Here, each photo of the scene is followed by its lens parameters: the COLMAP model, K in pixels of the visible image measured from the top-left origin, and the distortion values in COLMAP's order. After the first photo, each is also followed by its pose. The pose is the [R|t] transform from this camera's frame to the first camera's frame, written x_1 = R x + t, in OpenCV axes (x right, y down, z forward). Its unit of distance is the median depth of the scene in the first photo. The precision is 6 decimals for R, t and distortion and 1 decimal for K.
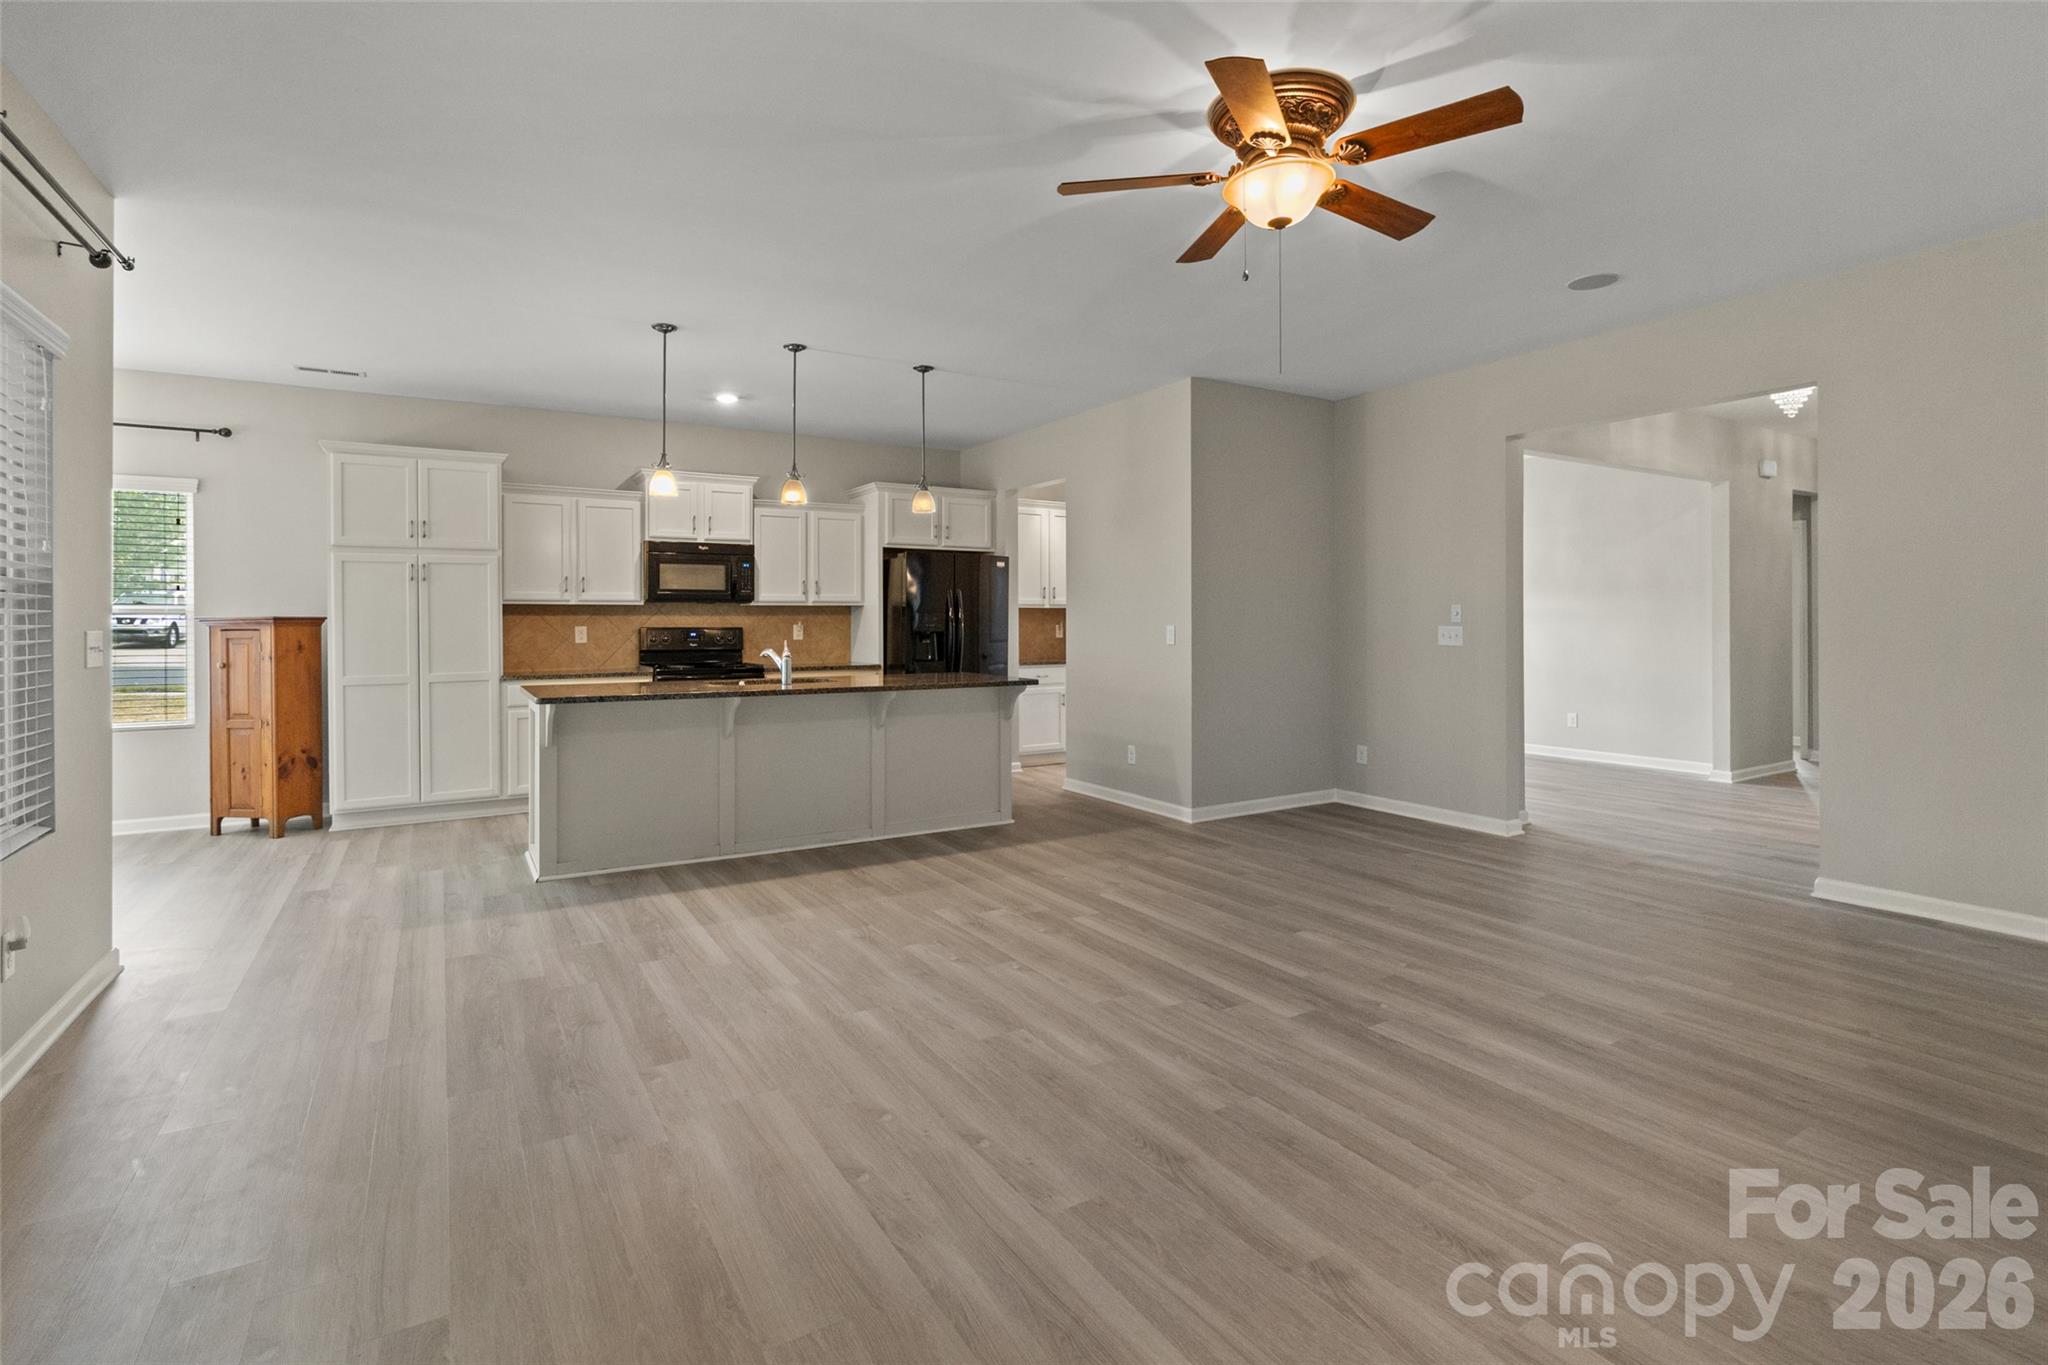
lens RADIAL K [[971.3, 0, 1026.2], [0, 971.3, 631.8], [0, 0, 1]] dist [-0.003908, -0.000023]
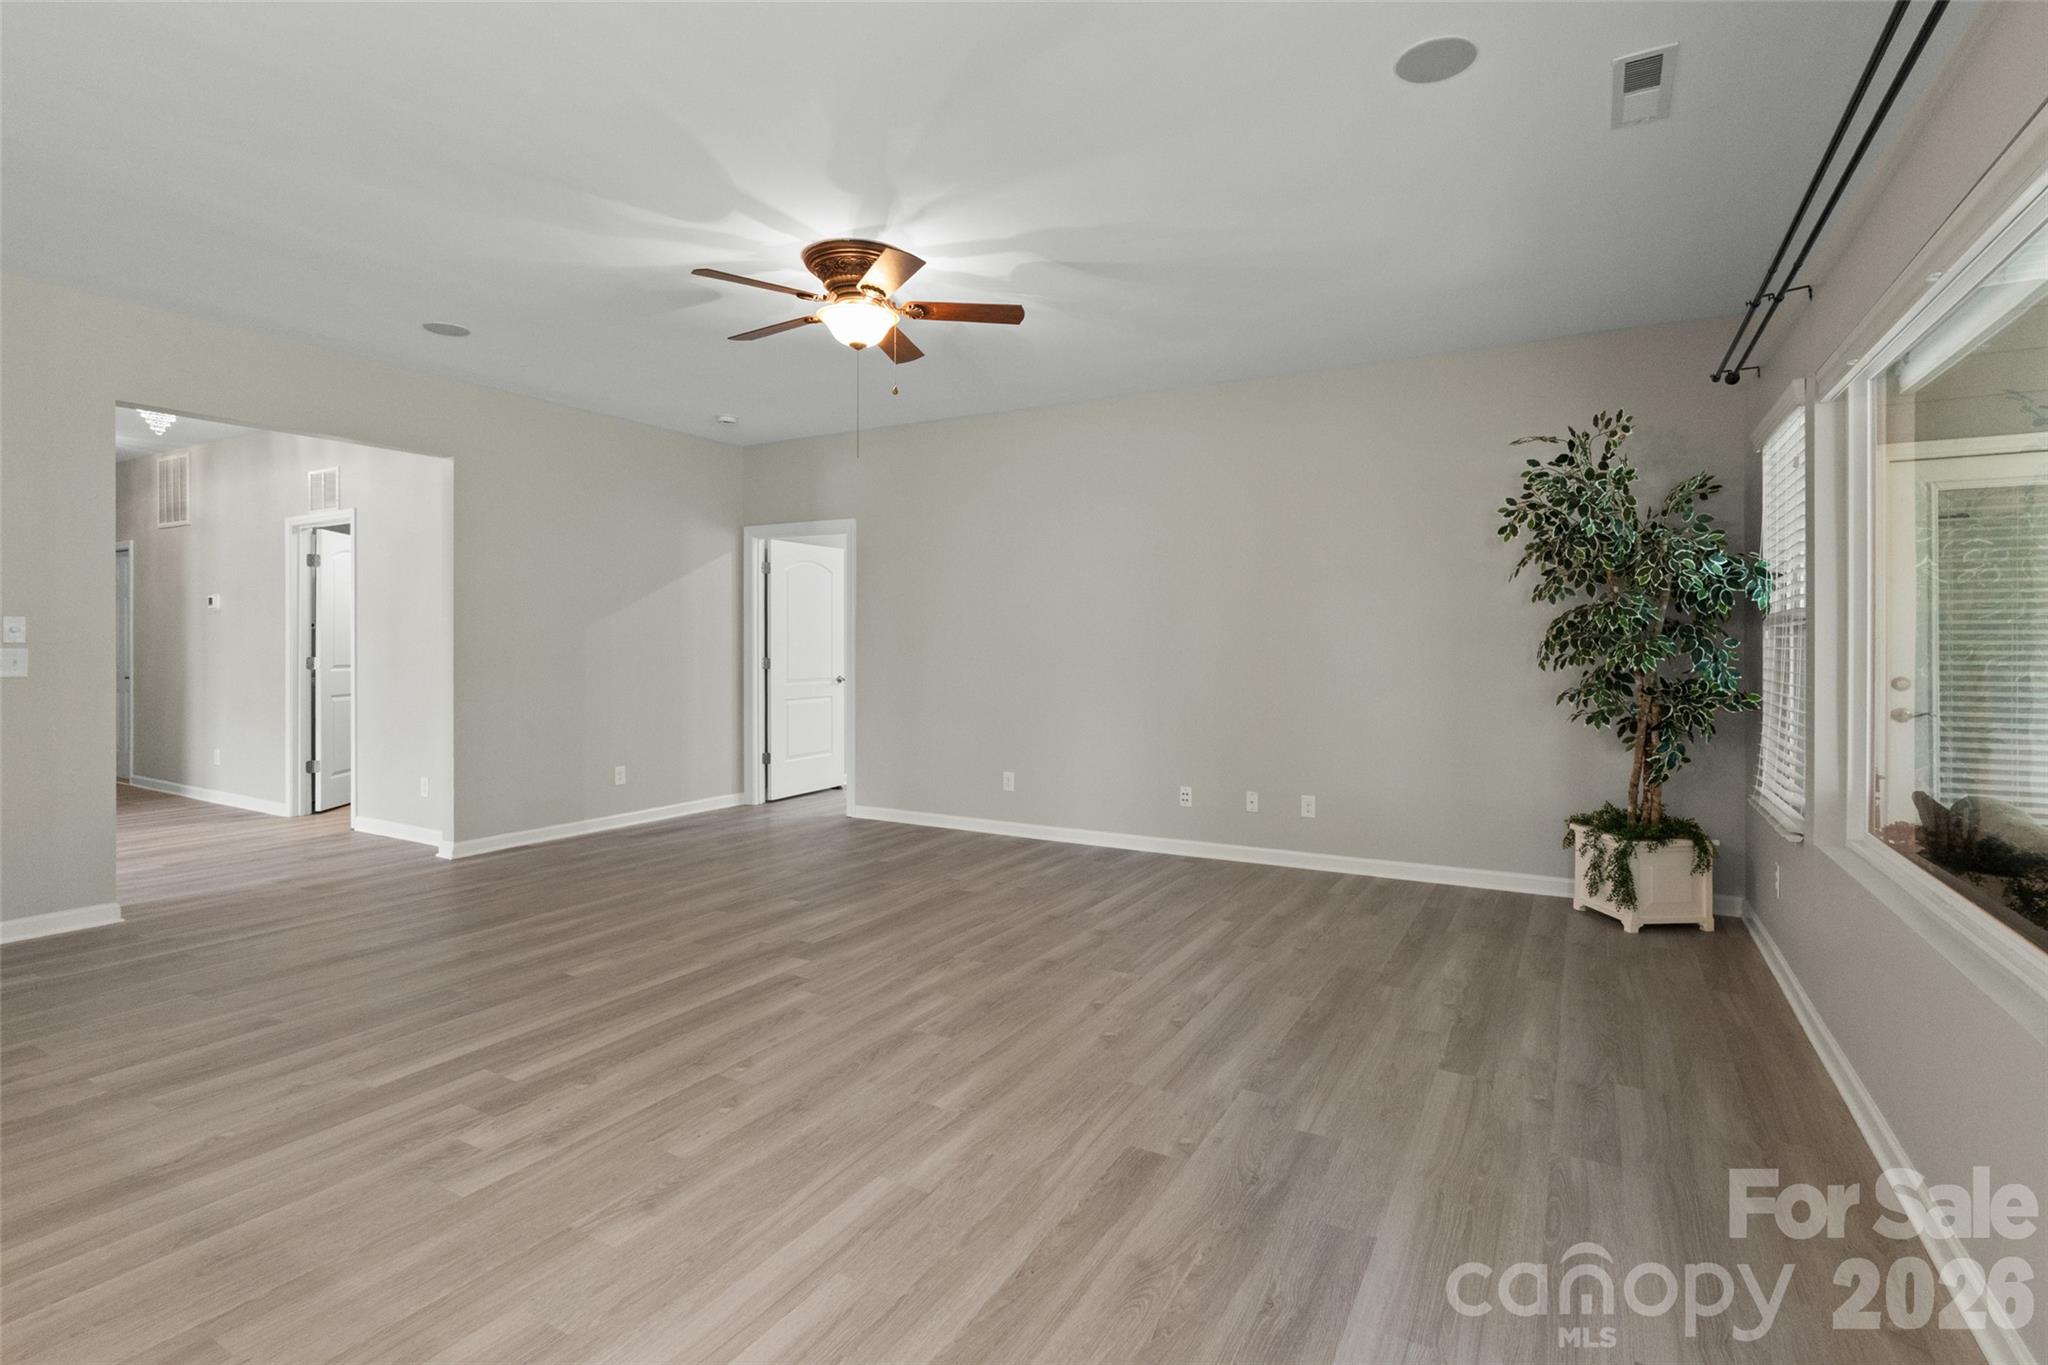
lens RADIAL K [[974.2, 0, 1025.7], [0, 974.2, 639.3], [0, 0, 1]] dist [-0.004537, -0.000135]
pose [[-0.481299, 0.005835, 0.876537, -0.961914], [0.006481, 0.999974, -0.003098, -0.011615], [-0.876533, 0.004190, -0.481324, 1.352985]]
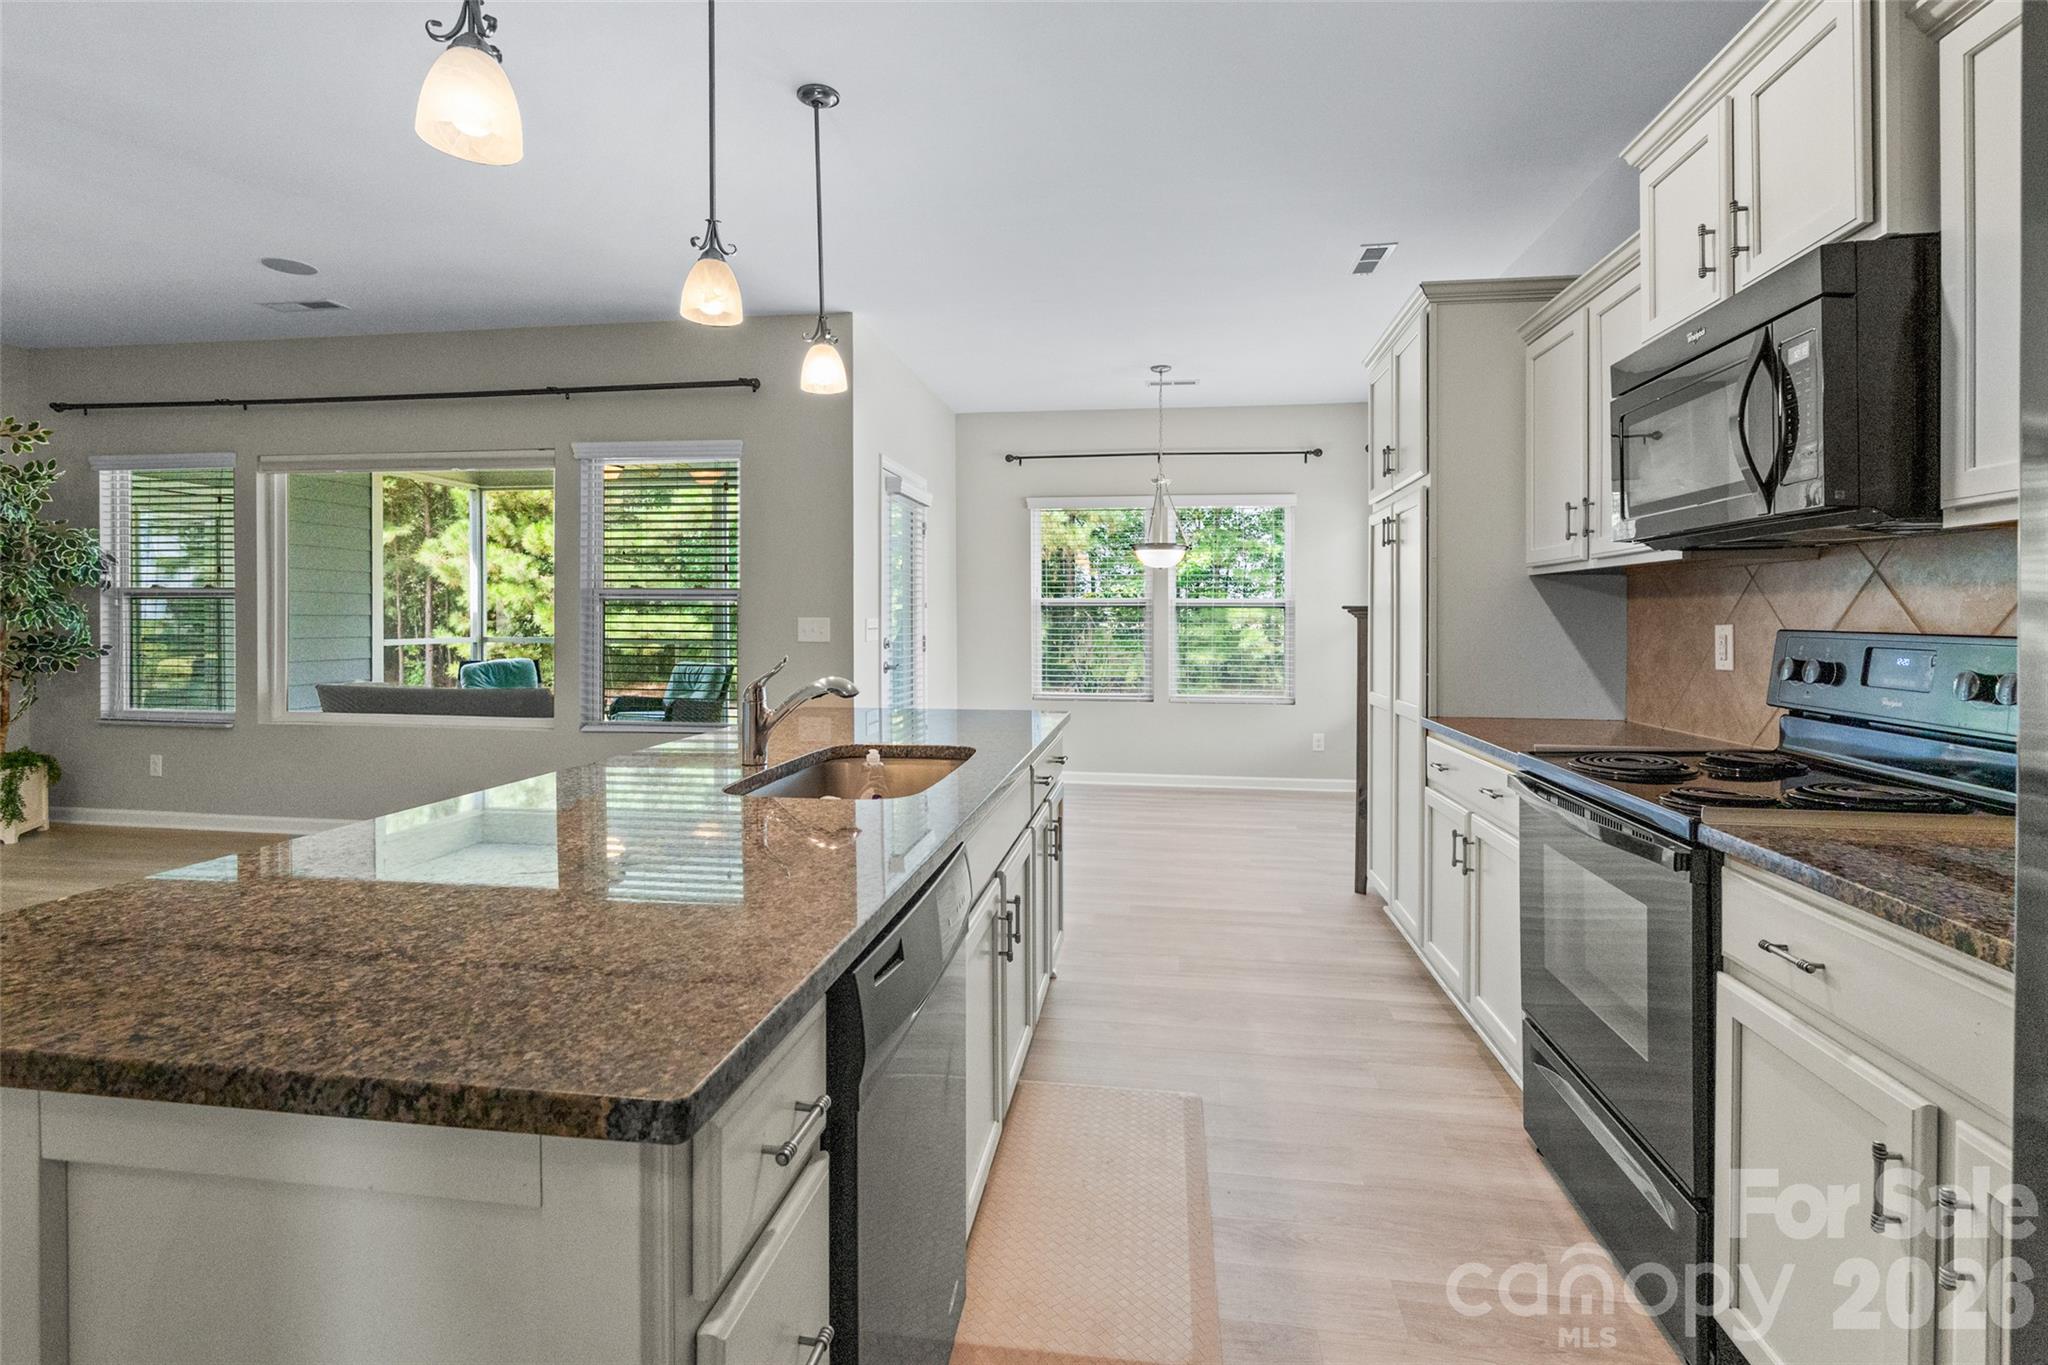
lens RADIAL K [[971.3, 0, 1026.2], [0, 971.3, 631.8], [0, 0, 1]] dist [-0.003908, -0.000023]
pose [[-0.639812, 0.010007, -0.768466, -0.008899], [-0.010664, 0.999703, 0.021897, -0.018458], [0.768457, 0.022205, -0.639516, 2.360154]]
